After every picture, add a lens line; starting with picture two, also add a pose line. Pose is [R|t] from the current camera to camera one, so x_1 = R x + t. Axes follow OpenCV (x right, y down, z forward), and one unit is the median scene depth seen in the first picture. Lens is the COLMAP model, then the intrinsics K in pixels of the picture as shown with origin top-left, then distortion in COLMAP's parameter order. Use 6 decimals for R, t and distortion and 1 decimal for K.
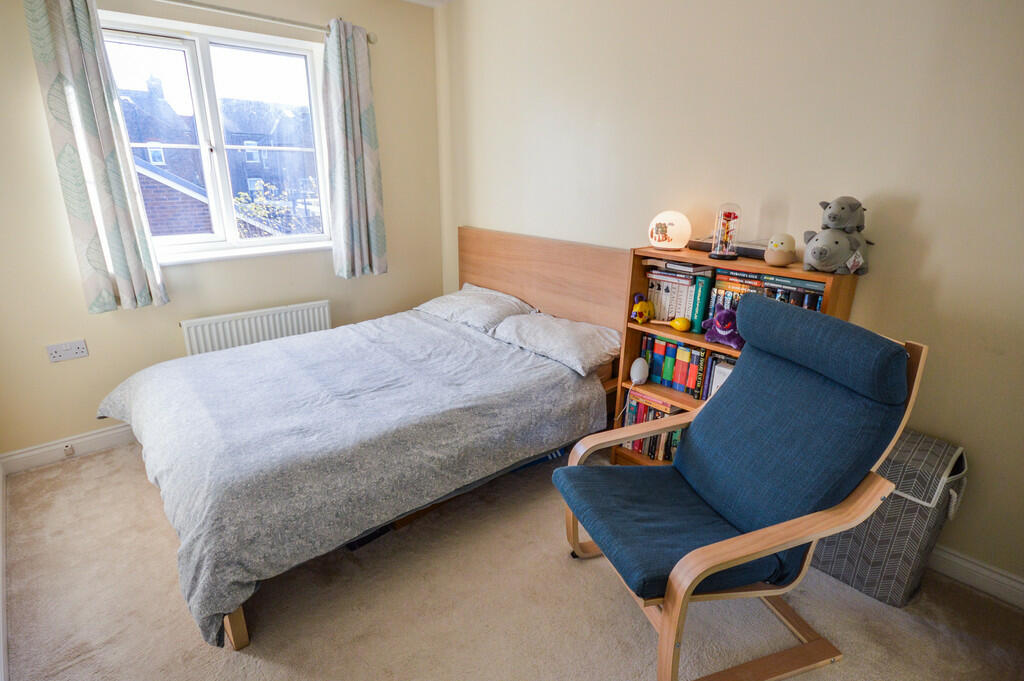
lens RADIAL K [[517.8, 0, 517.6], [0, 517.8, 341.8], [0, 0, 1]] dist [-0.002534, -0.008445]
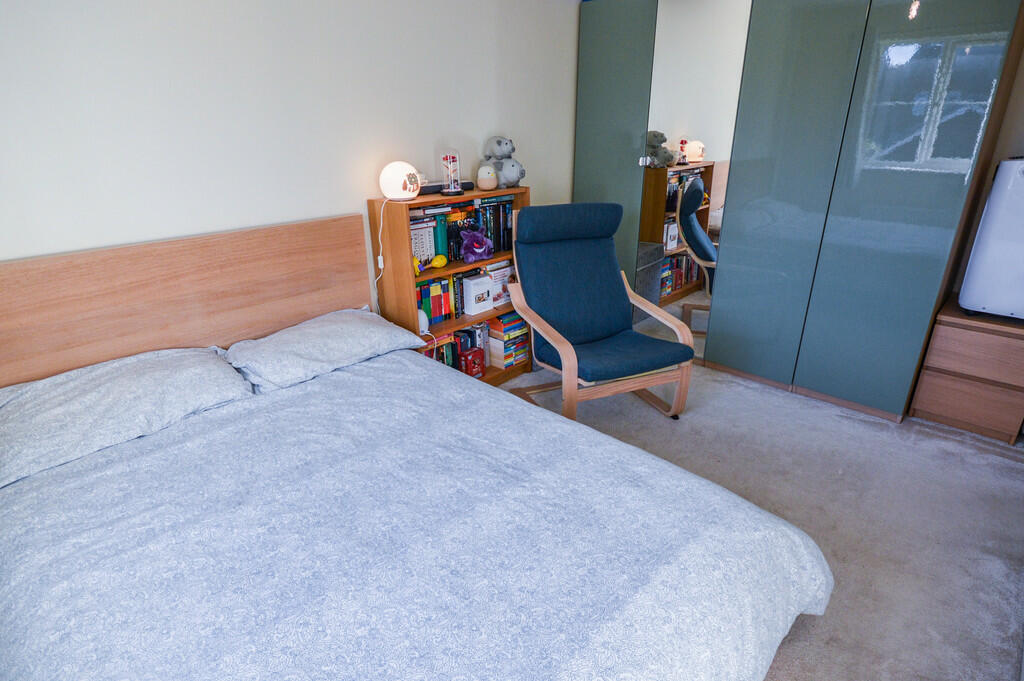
lens RADIAL K [[517.8, 0, 517.6], [0, 517.8, 341.8], [0, 0, 1]] dist [-0.002534, -0.008445]
pose [[-0.051212, -0.402355, 0.914050, -0.758898], [0.326892, 0.858079, 0.396033, -0.263221], [-0.943673, 0.319077, 0.087582, 0.765933]]
